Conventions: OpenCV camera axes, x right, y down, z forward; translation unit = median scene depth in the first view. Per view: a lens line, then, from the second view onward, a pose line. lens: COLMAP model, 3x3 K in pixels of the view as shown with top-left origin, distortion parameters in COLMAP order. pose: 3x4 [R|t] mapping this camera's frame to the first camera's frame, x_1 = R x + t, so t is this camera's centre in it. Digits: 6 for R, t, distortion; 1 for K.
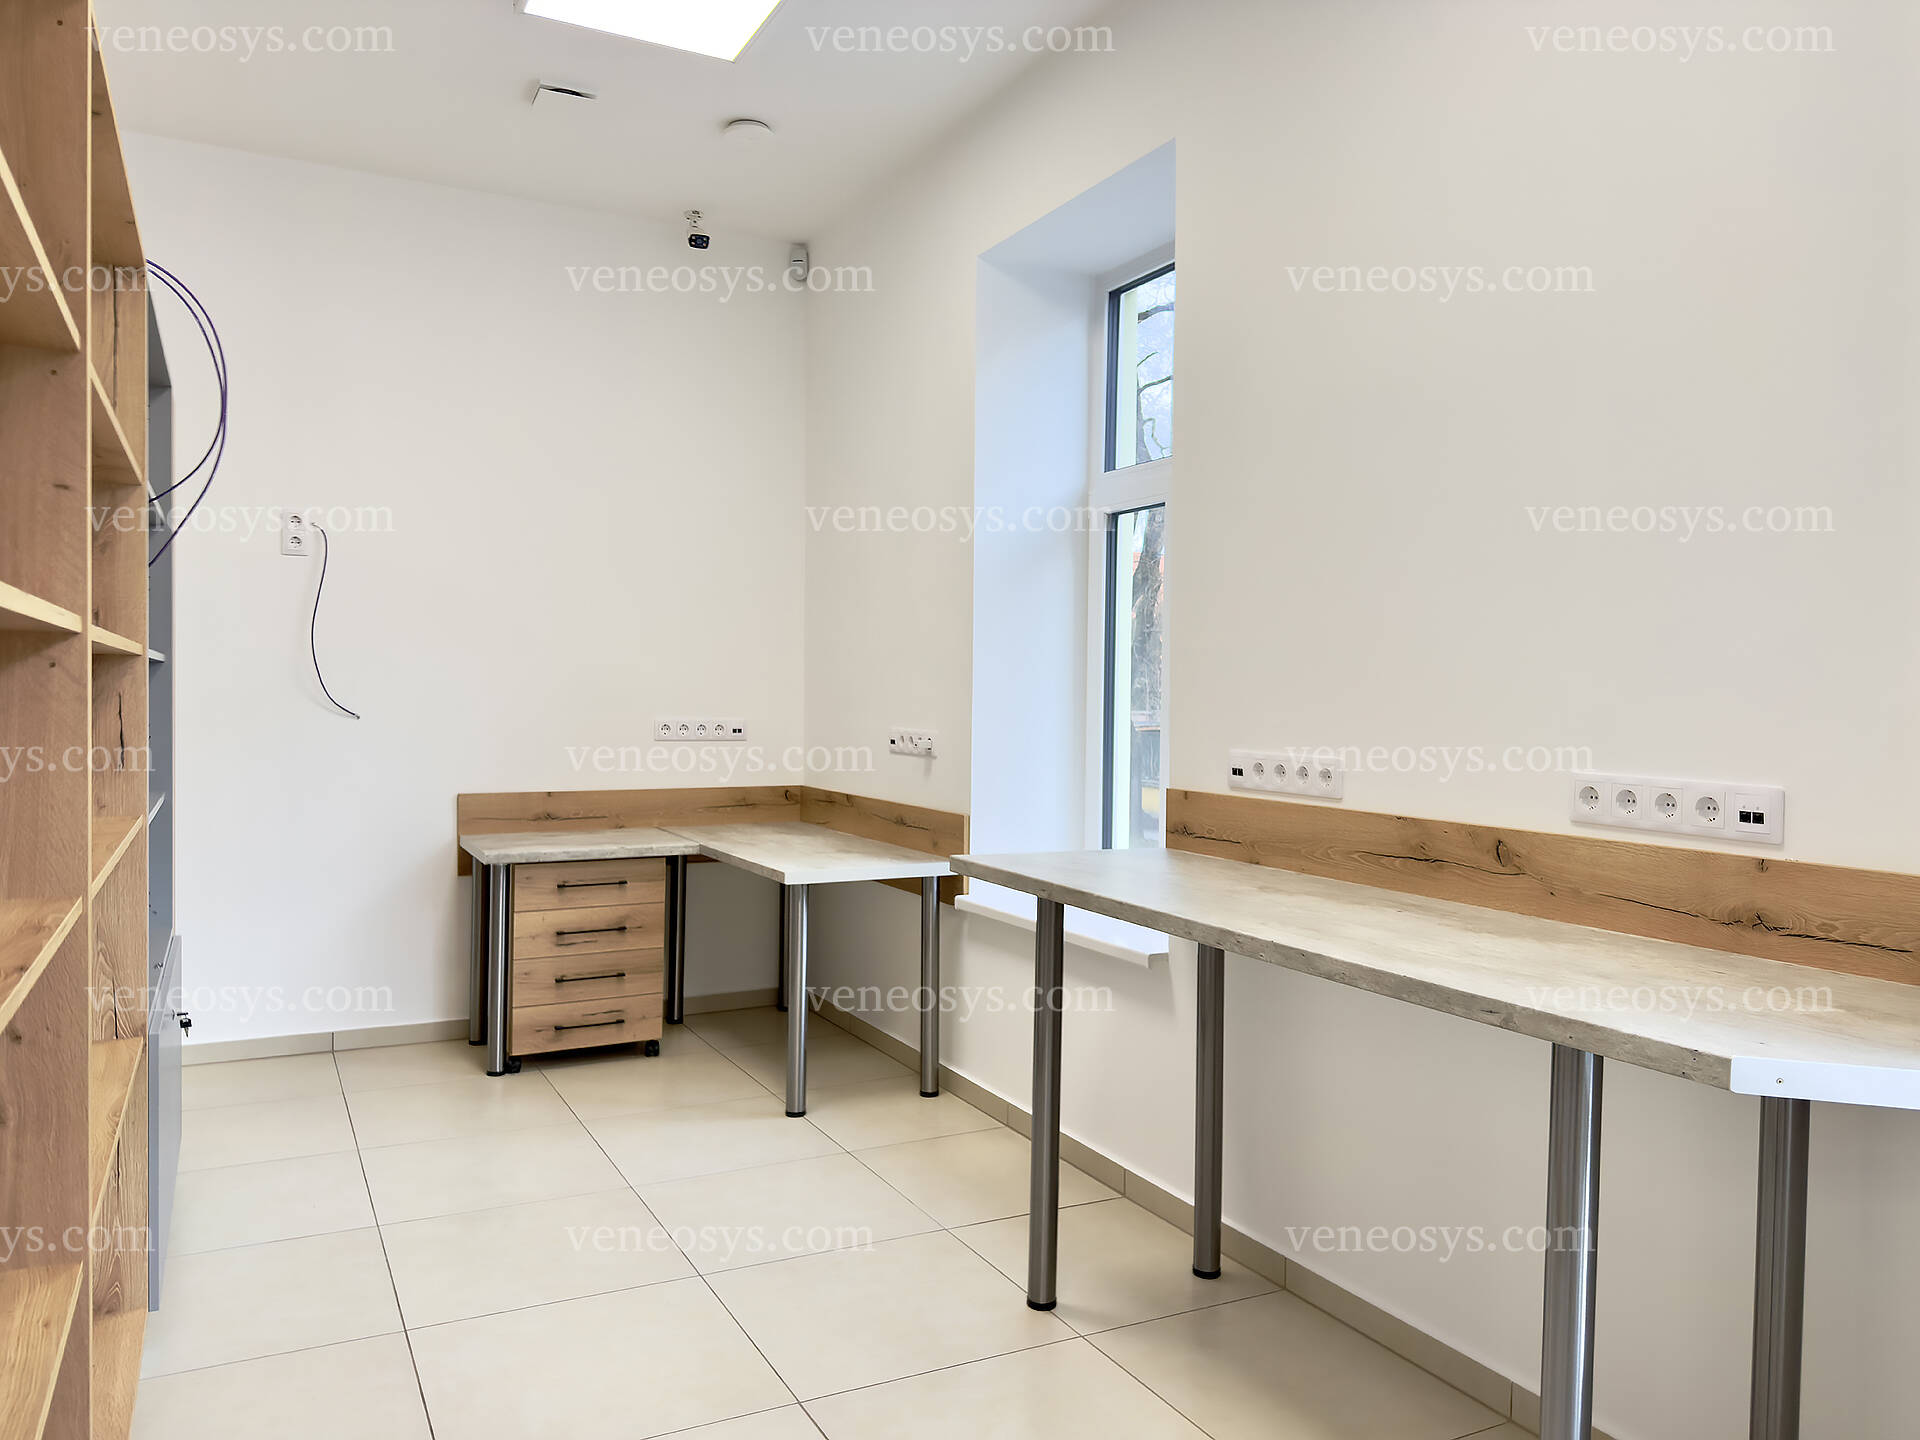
lens RADIAL K [[1387.5, 0, 965.5], [0, 1387.5, 718.9], [0, 0, 1]] dist [0.007791, -0.011286]
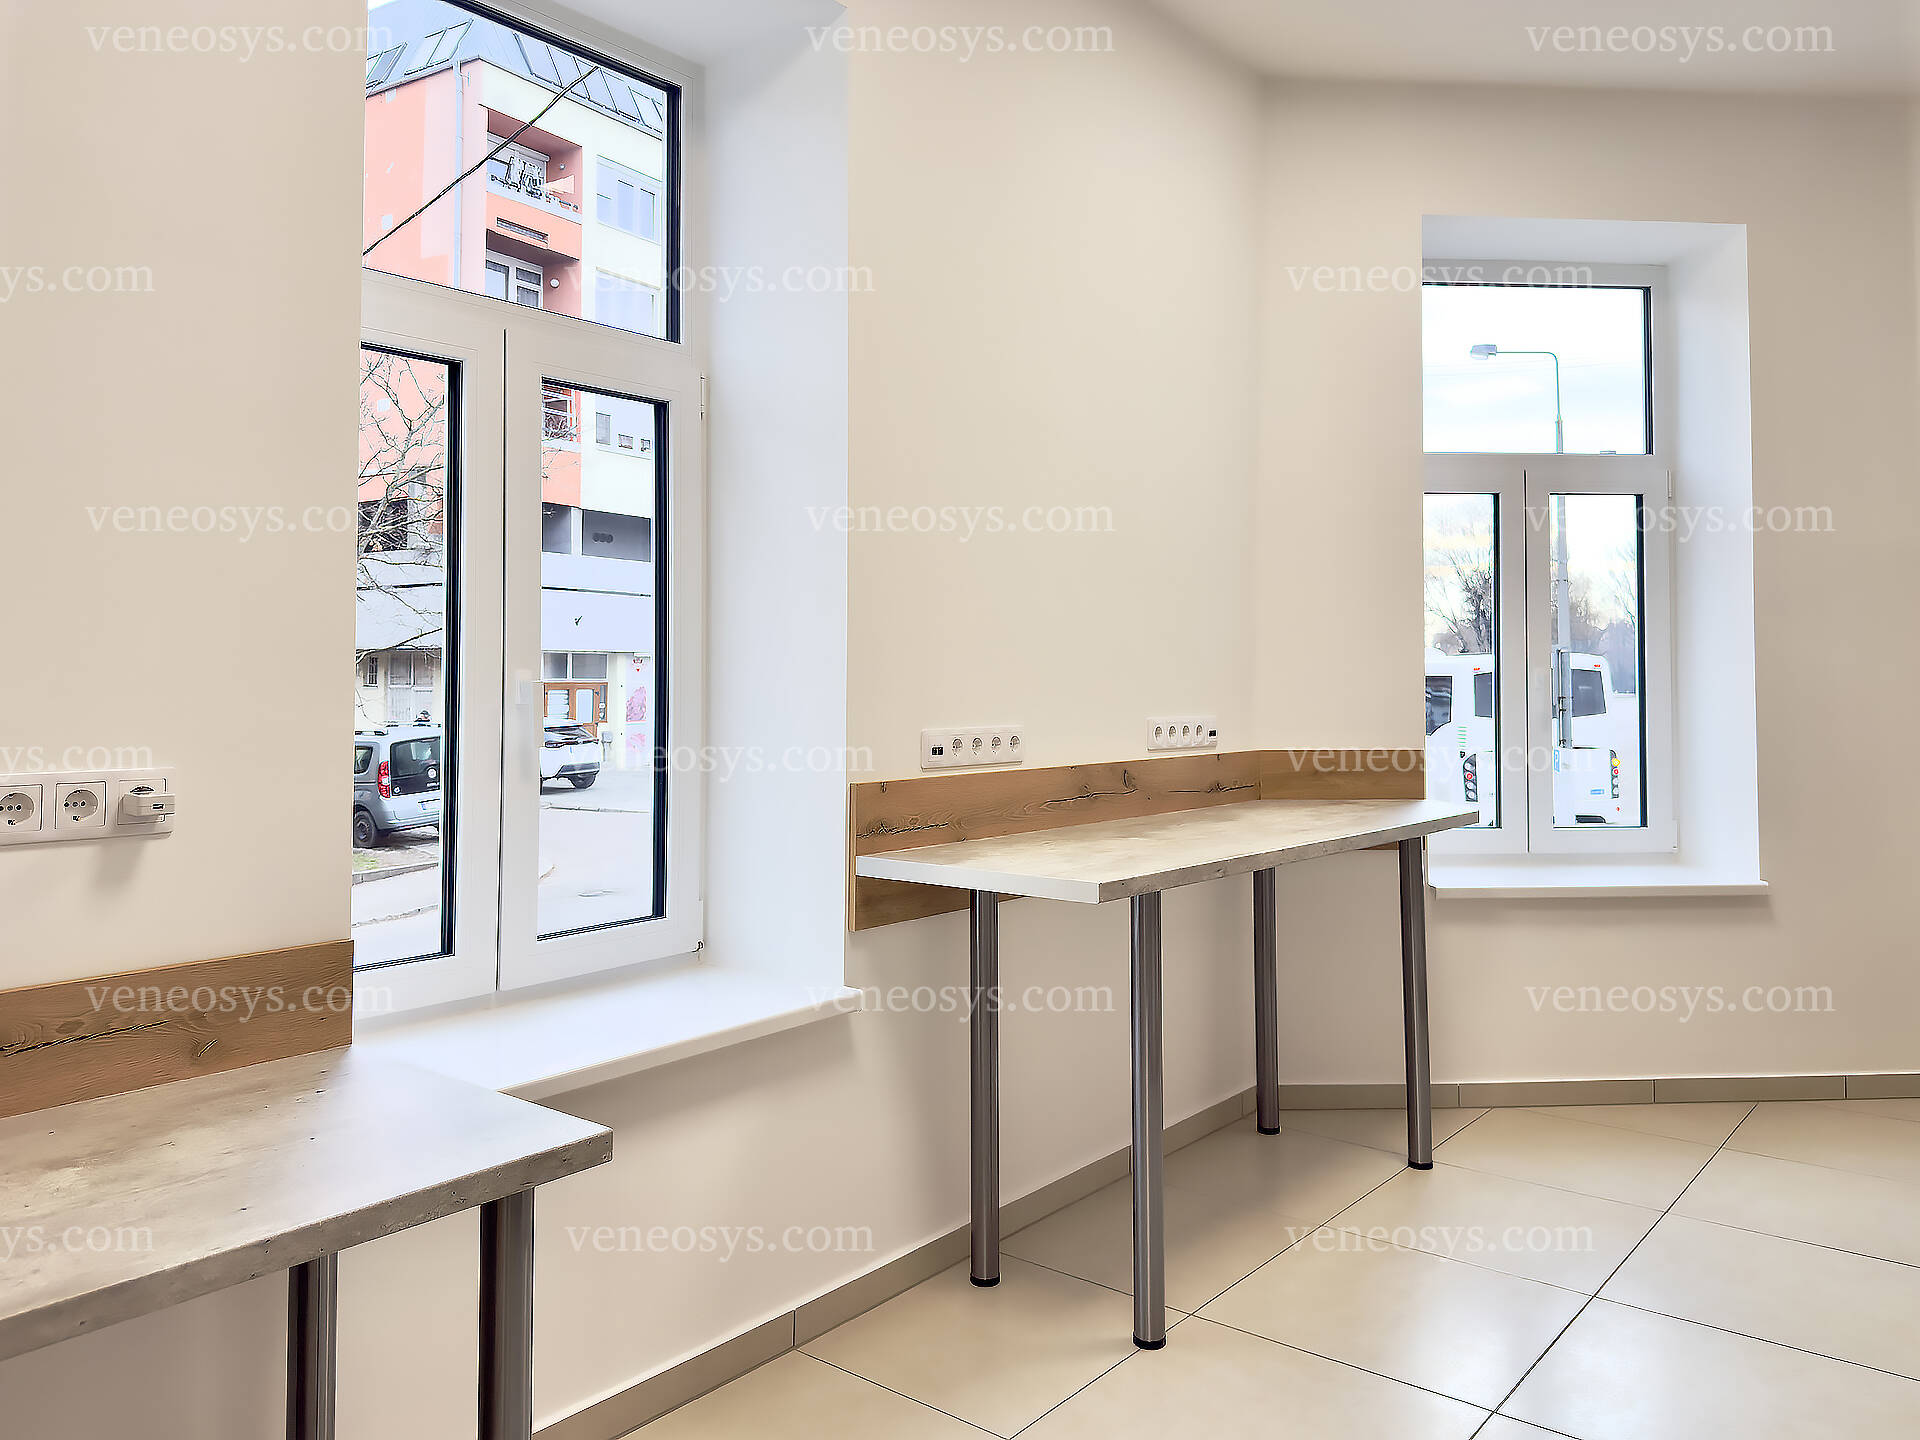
lens RADIAL K [[1387.5, 0, 965.5], [0, 1387.5, 718.9], [0, 0, 1]] dist [0.007791, -0.011286]
pose [[-0.407553, -0.038750, 0.912359, -0.686141], [0.013615, 0.998730, 0.048500, -0.029308], [-0.913080, 0.032188, -0.406508, 1.415604]]
